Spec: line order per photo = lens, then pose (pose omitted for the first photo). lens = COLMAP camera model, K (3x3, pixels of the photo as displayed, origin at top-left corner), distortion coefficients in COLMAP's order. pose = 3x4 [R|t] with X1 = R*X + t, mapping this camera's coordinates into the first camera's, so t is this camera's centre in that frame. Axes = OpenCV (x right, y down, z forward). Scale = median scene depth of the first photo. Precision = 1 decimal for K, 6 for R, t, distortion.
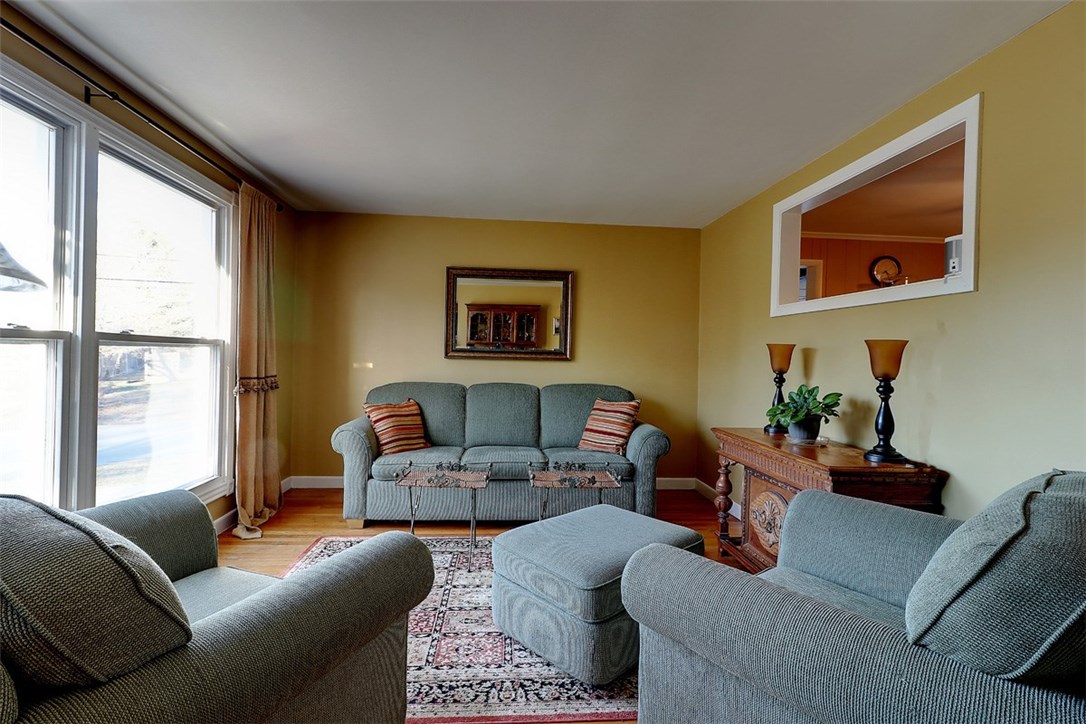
lens RADIAL K [[498.2, 0, 541.5], [0, 498.2, 358.8], [0, 0, 1]] dist [-0.000225, -0.001664]
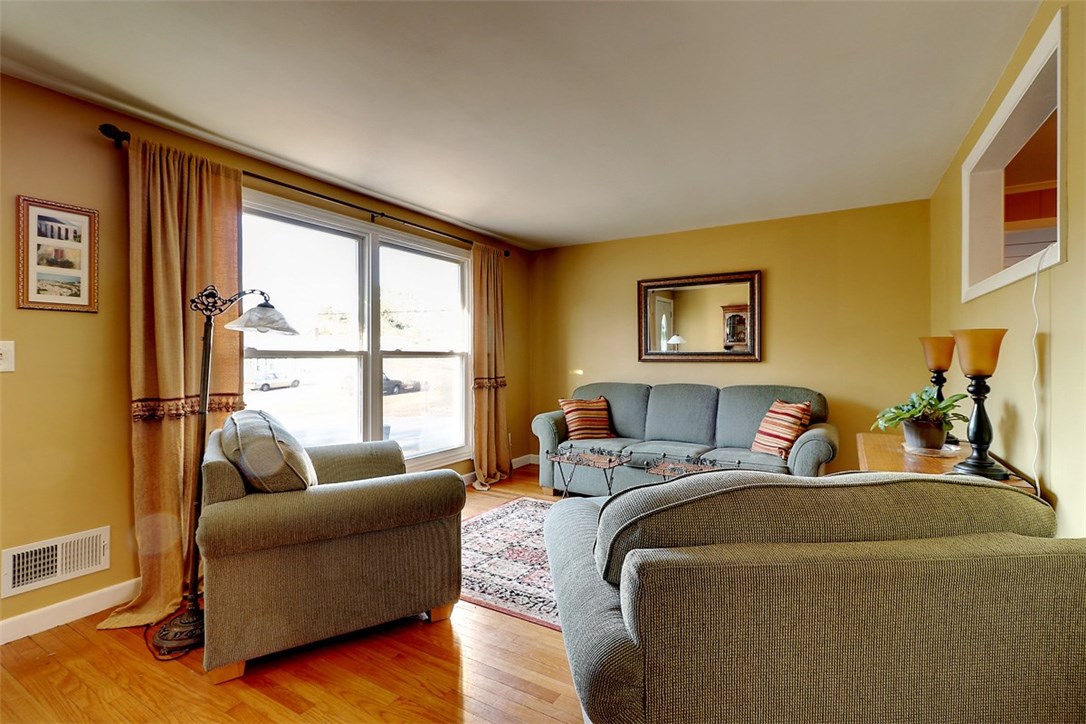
lens RADIAL K [[498.2, 0, 544.1], [0, 498.2, 360.8], [0, 0, 1]] dist [-0.000225, -0.001664]
pose [[0.814834, -0.020562, -0.579330, 0.371806], [0.017612, 0.999788, -0.010713, 0.006802], [0.579427, -0.001474, 0.815023, -0.056566]]
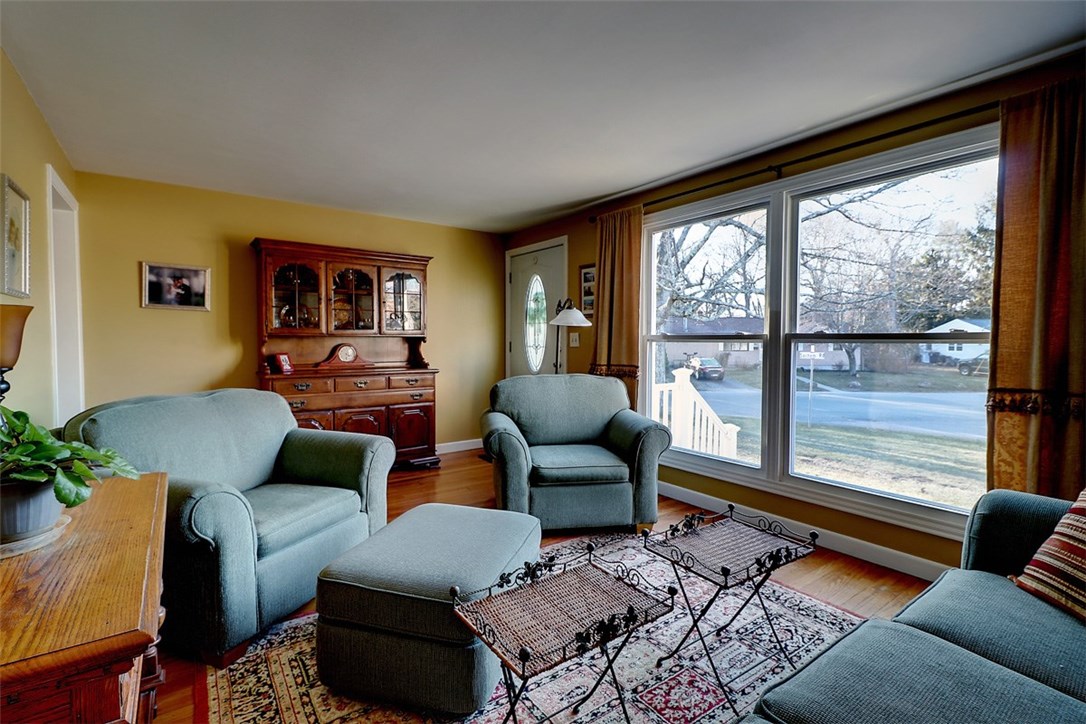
lens RADIAL K [[498.2, 0, 541.7], [0, 498.2, 359.1], [0, 0, 1]] dist [-0.000225, -0.001664]
pose [[-0.855013, -0.008501, -0.518536, 0.272402], [-0.029454, 0.999048, 0.032188, -0.004545], [0.517769, 0.042794, -0.854450, 1.176024]]
